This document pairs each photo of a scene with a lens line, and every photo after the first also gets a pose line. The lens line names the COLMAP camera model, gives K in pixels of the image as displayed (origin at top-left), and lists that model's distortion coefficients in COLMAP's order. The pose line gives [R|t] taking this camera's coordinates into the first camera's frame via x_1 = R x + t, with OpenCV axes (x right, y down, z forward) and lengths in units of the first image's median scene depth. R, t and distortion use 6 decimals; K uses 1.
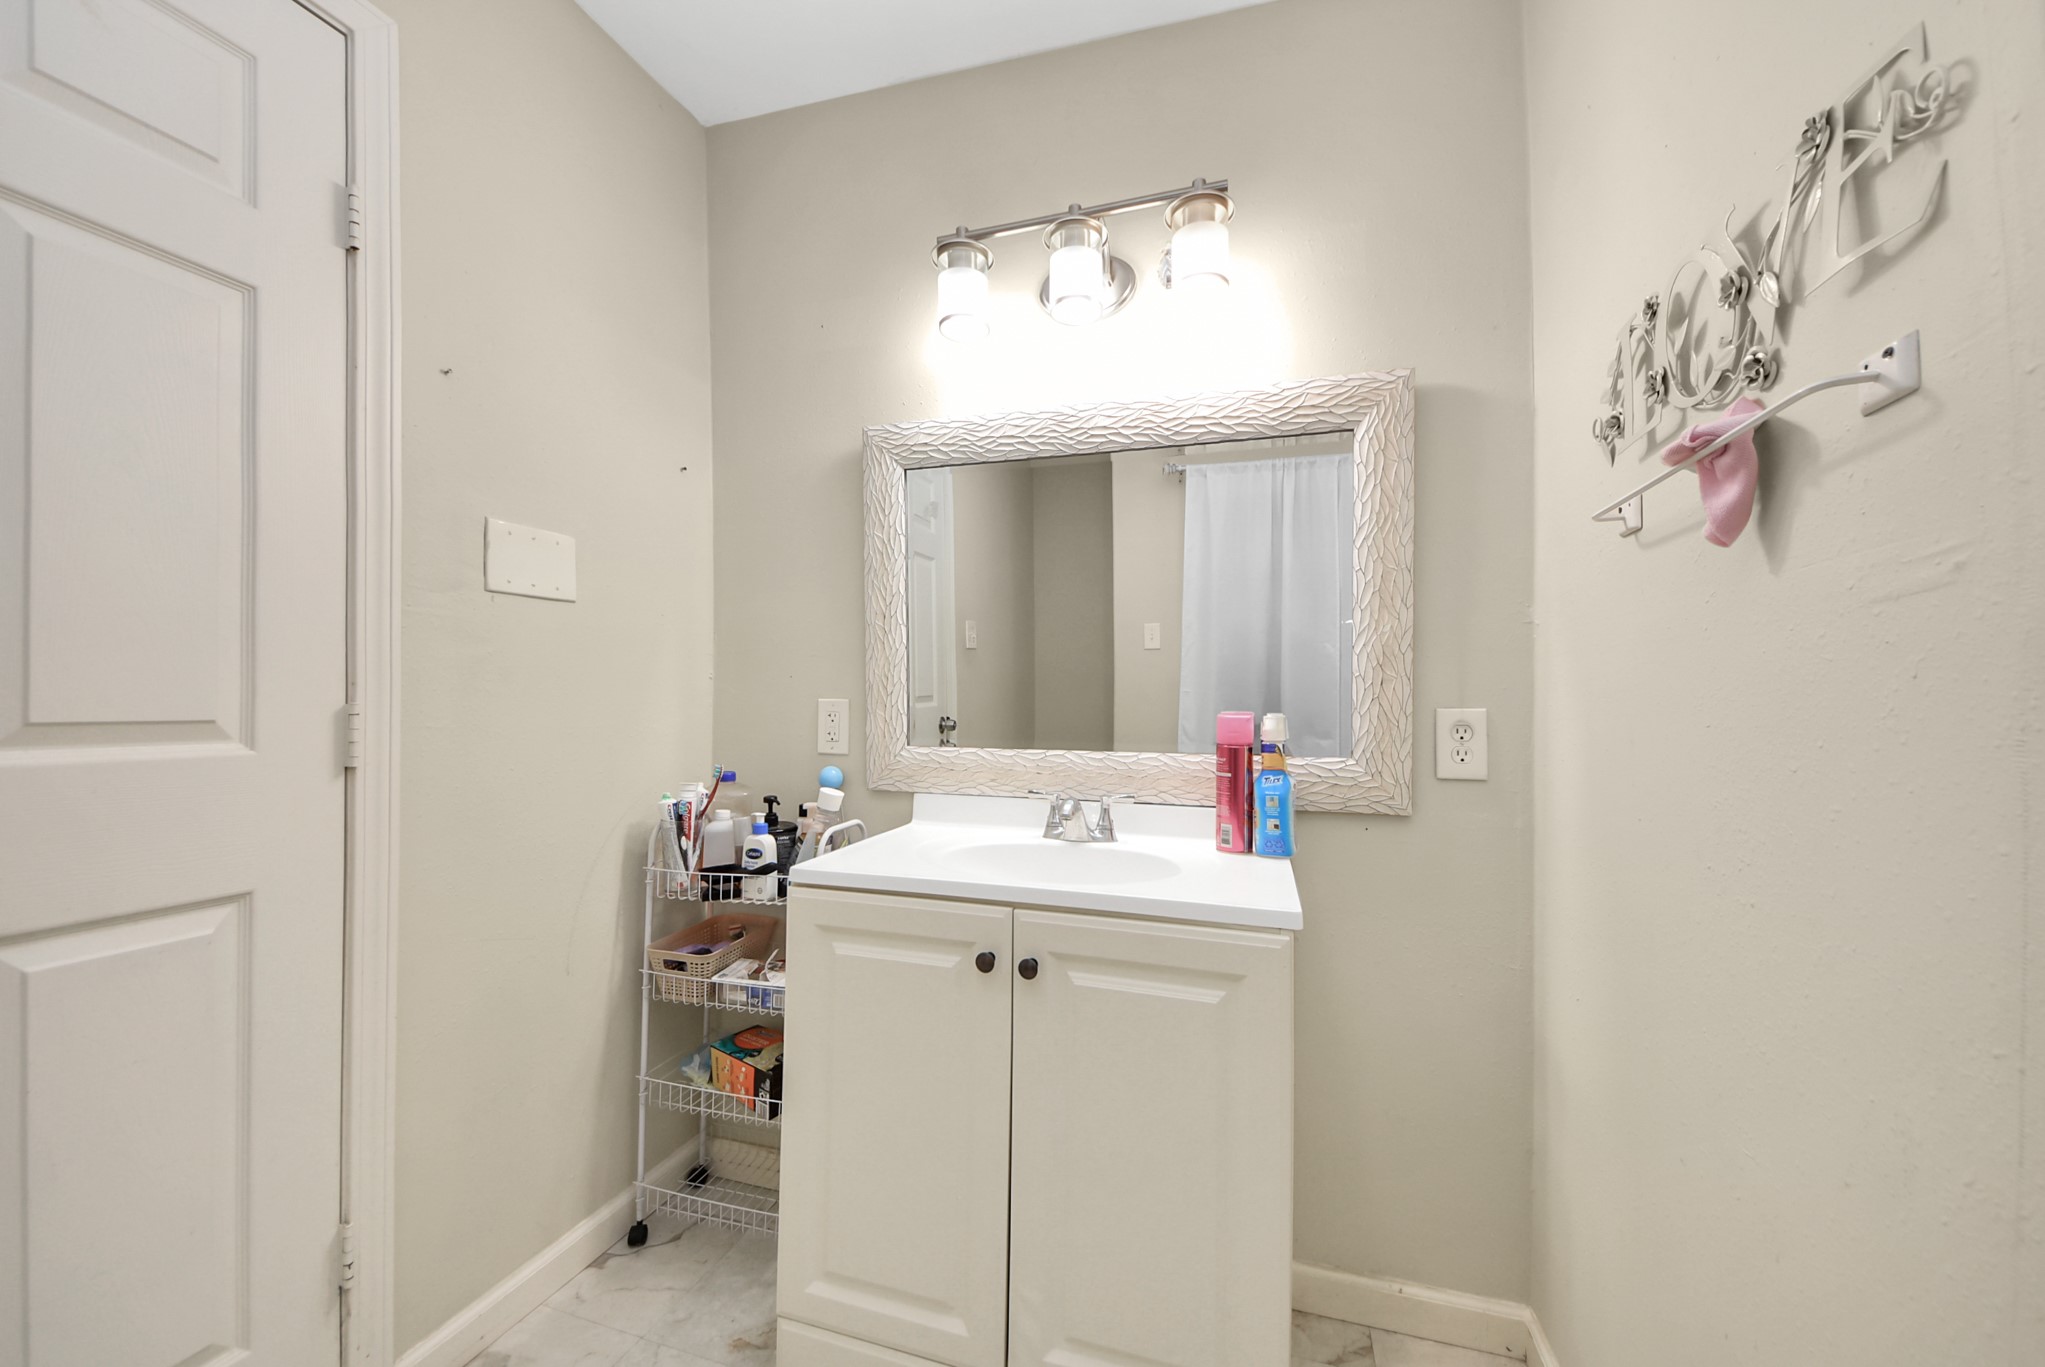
lens RADIAL K [[753.6, 0, 1060.2], [0, 753.6, 674.3], [0, 0, 1]] dist [0.021163, -0.010432]
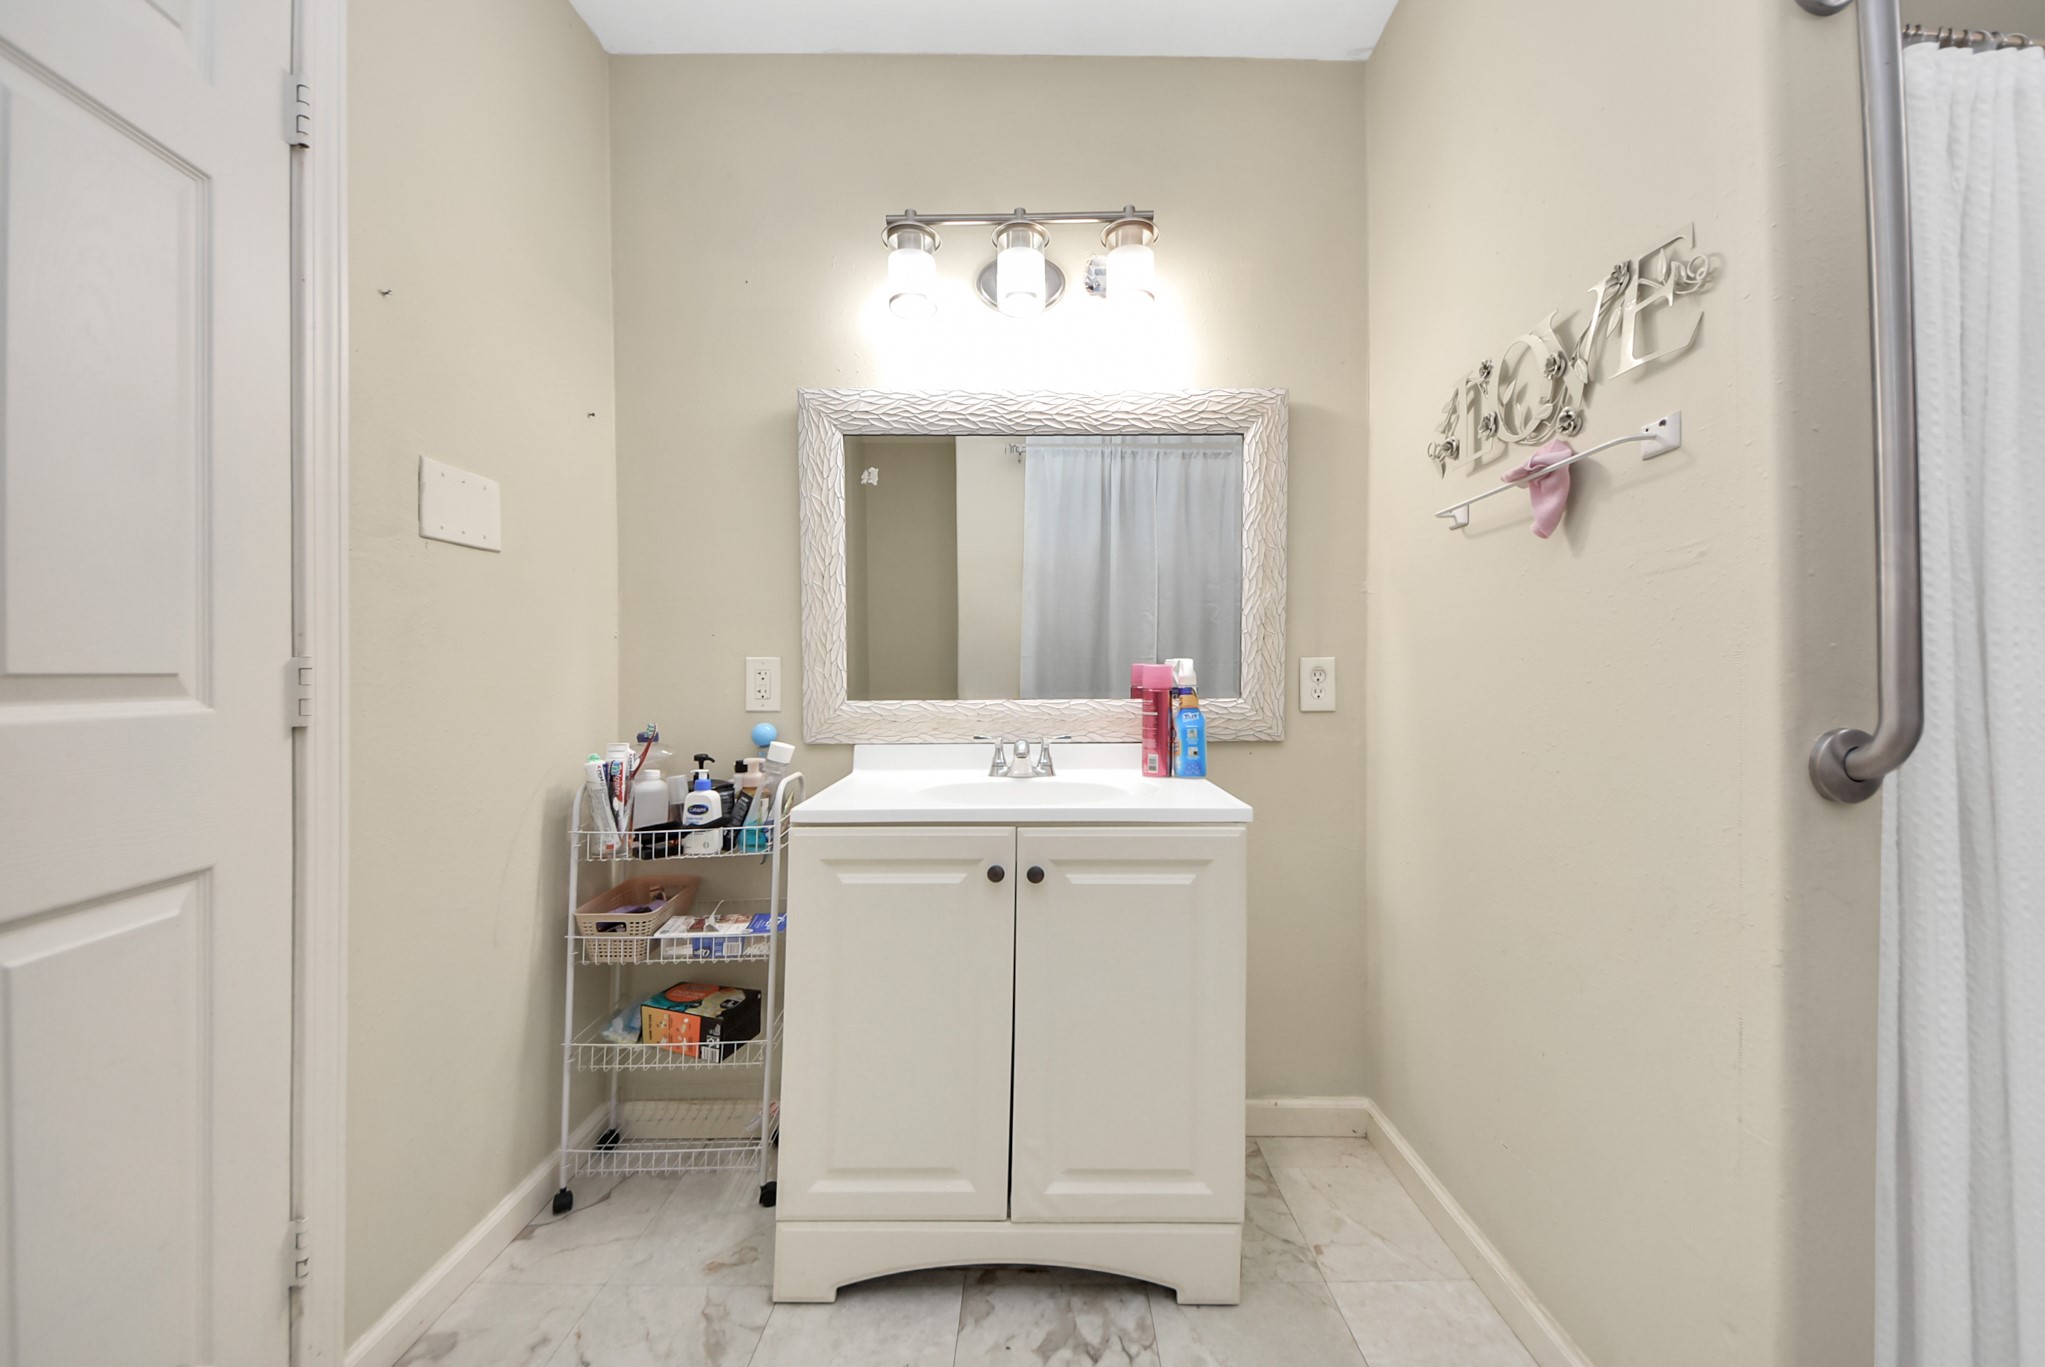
lens RADIAL K [[735.0, 0, 1022.5], [0, 735.0, 683.5], [0, 0, 1]] dist [0.017926, -0.015691]
pose [[0.958296, -0.016496, 0.285302, -0.315348], [0.002988, 0.998856, 0.047718, 0.027078], [-0.285763, -0.044876, 0.957249, -0.071241]]
